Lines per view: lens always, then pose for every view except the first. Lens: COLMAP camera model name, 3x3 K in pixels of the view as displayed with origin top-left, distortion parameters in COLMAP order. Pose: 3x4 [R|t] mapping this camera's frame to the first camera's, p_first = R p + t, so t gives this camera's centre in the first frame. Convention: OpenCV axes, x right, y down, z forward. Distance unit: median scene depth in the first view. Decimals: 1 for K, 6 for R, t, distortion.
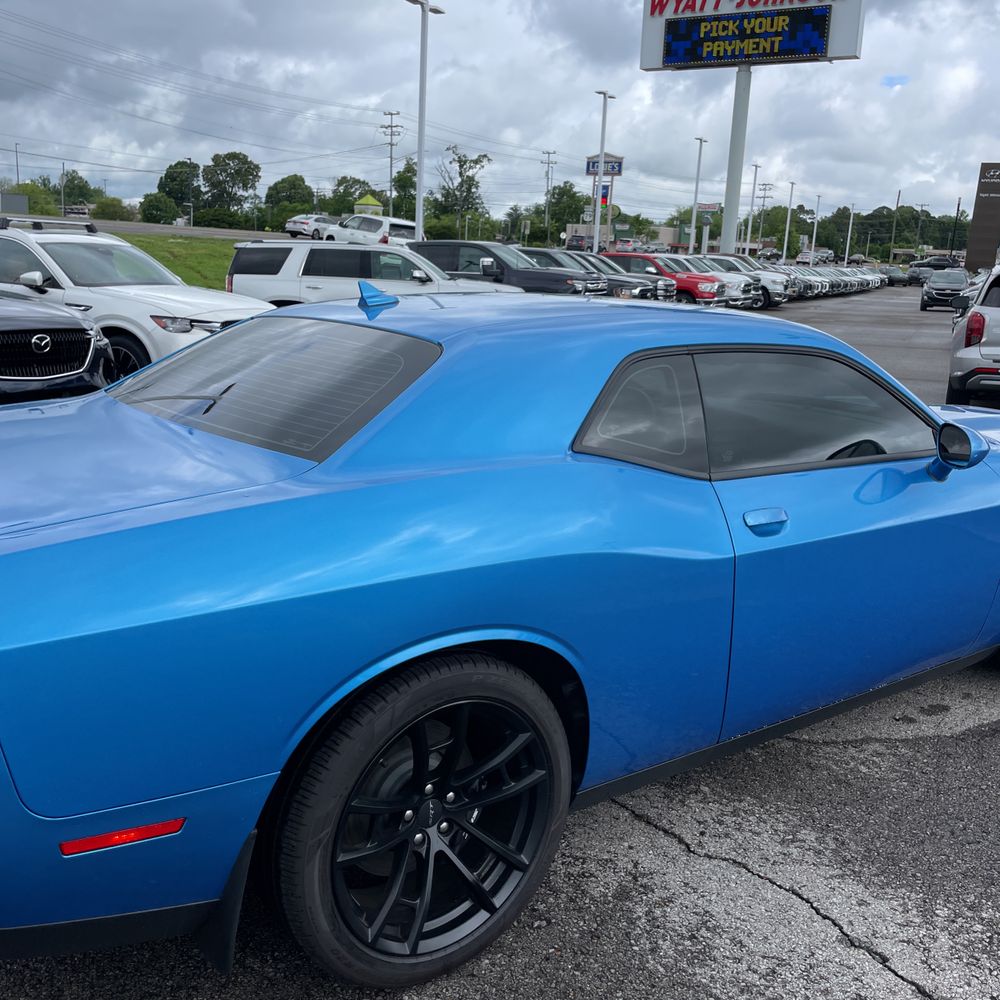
lens RADIAL K [[1021.5, 0, 519.5], [0, 1021.5, 485.6], [0, 0, 1]] dist [0.030879, 0.000000]
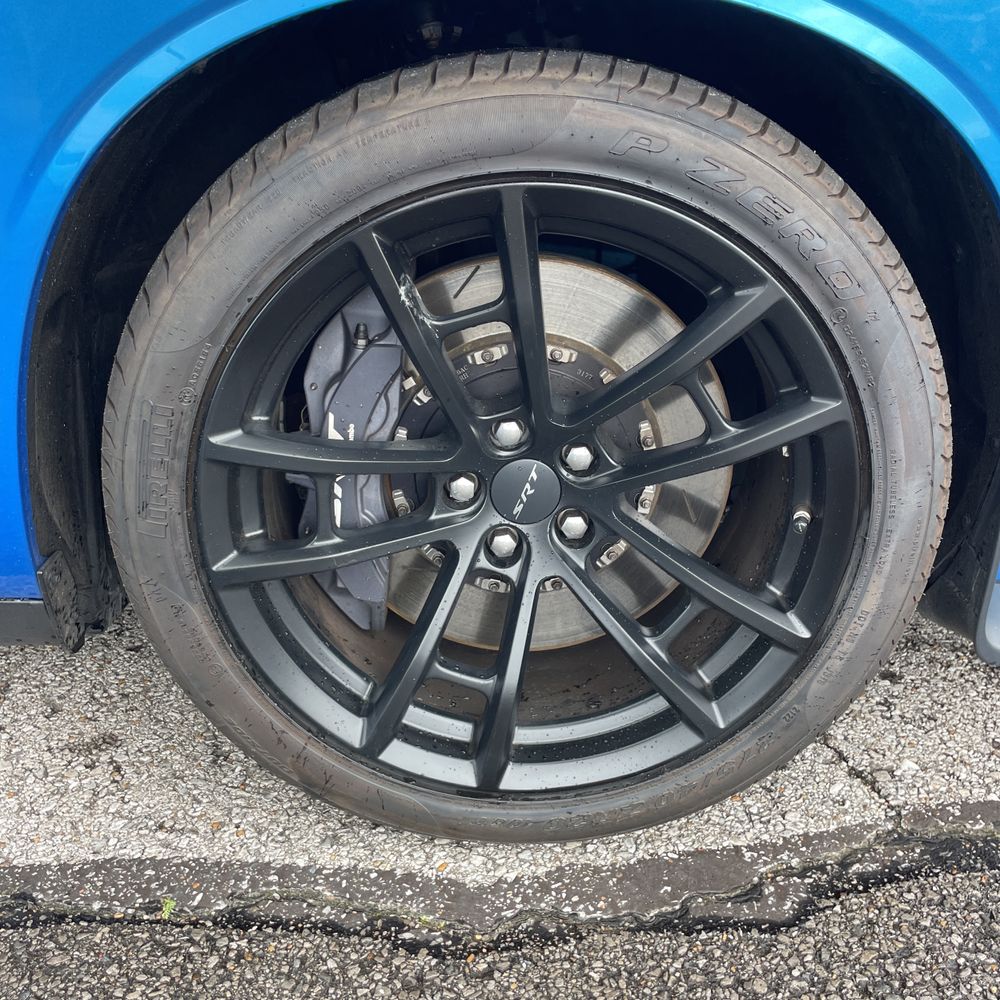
lens RADIAL K [[1021.5, 0, 509.6], [0, 1021.5, 493.2], [0, 0, 1]] dist [0.030879, 0.000000]
pose [[0.800464, 0.207766, -0.562219, 0.700324], [-0.103199, 0.971766, 0.212182, 0.062203], [0.590429, -0.111824, 0.799305, 0.868895]]
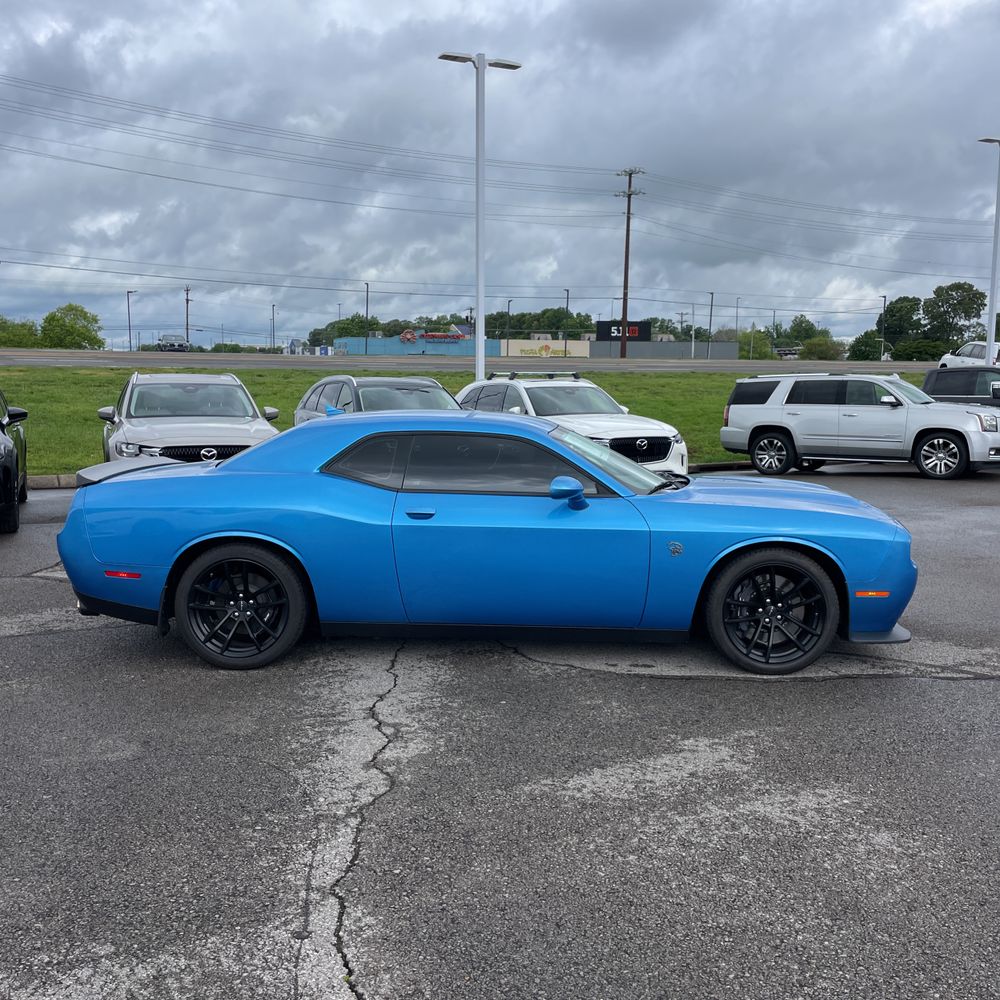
lens RADIAL K [[1021.5, 0, 506.8], [0, 1021.5, 496.9], [0, 0, 1]] dist [0.030879, 0.000000]
pose [[0.776746, 0.031325, -0.629035, 1.207912], [-0.103824, 0.991467, -0.078830, 0.106366], [0.621198, 0.126540, 0.773370, -0.365263]]
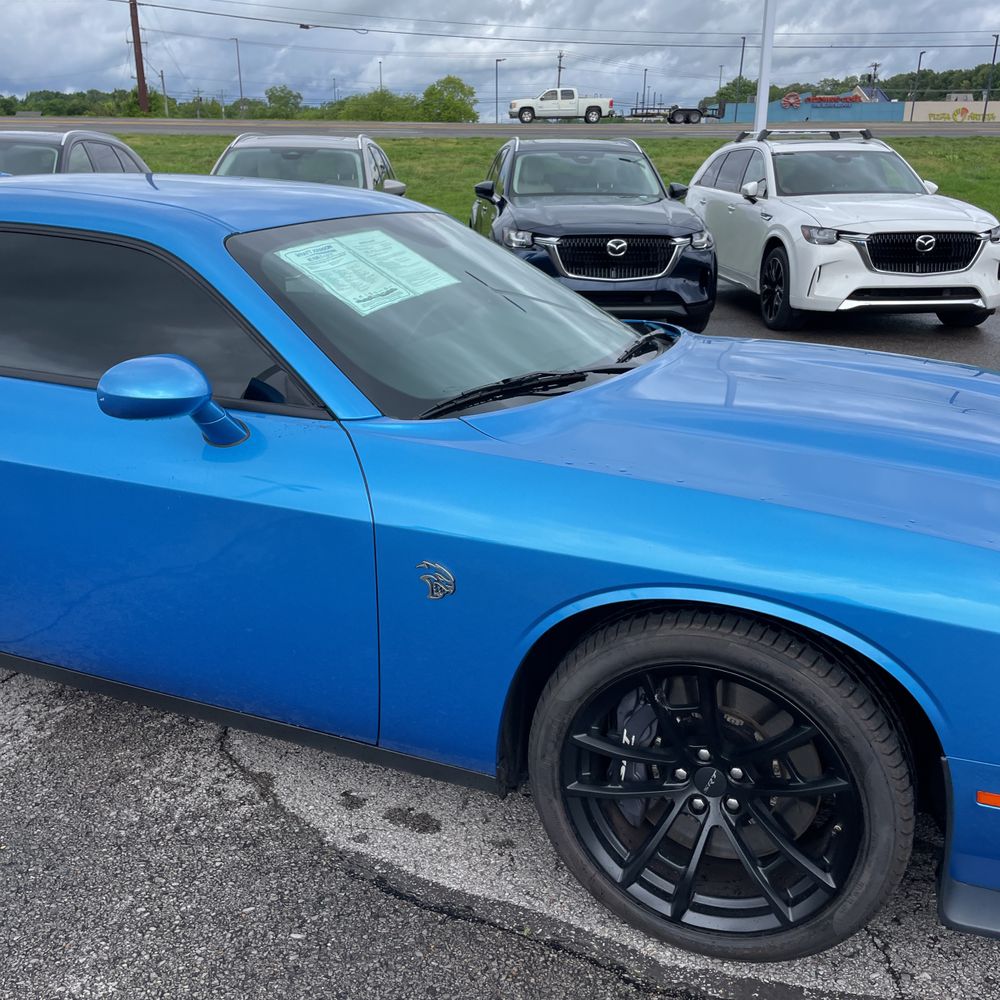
lens RADIAL K [[1021.5, 0, 489.2], [0, 1021.5, 492.4], [0, 0, 1]] dist [0.030879, 0.000000]
pose [[0.484978, 0.232968, -0.842925, 0.919528], [-0.165758, 0.970880, 0.172963, -0.103137], [0.858674, 0.055838, 0.509471, 0.693346]]
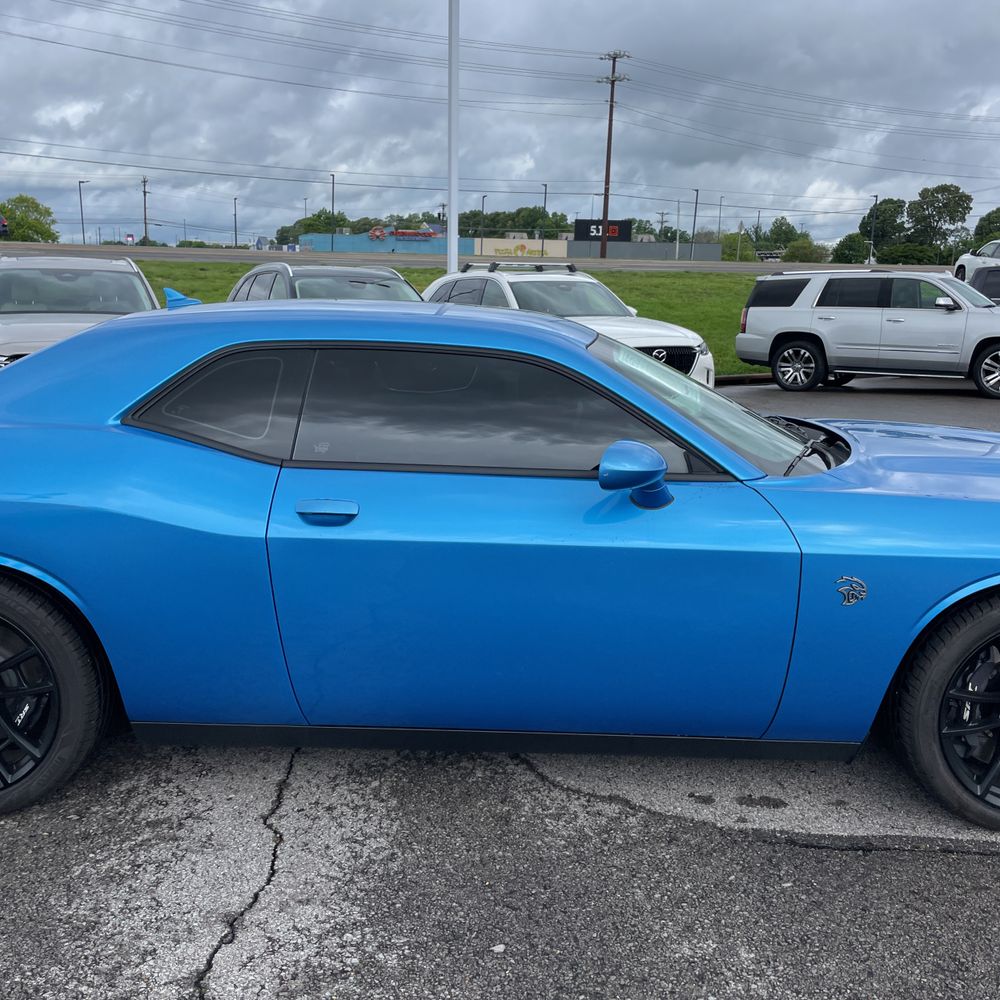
lens RADIAL K [[1021.5, 0, 490.6], [0, 1021.5, 492.2], [0, 0, 1]] dist [0.030879, 0.000000]
pose [[0.783478, 0.092699, -0.614466, 0.707147], [-0.111474, 0.993737, 0.007782, -0.007703], [0.611339, 0.062400, 0.788905, 0.211163]]
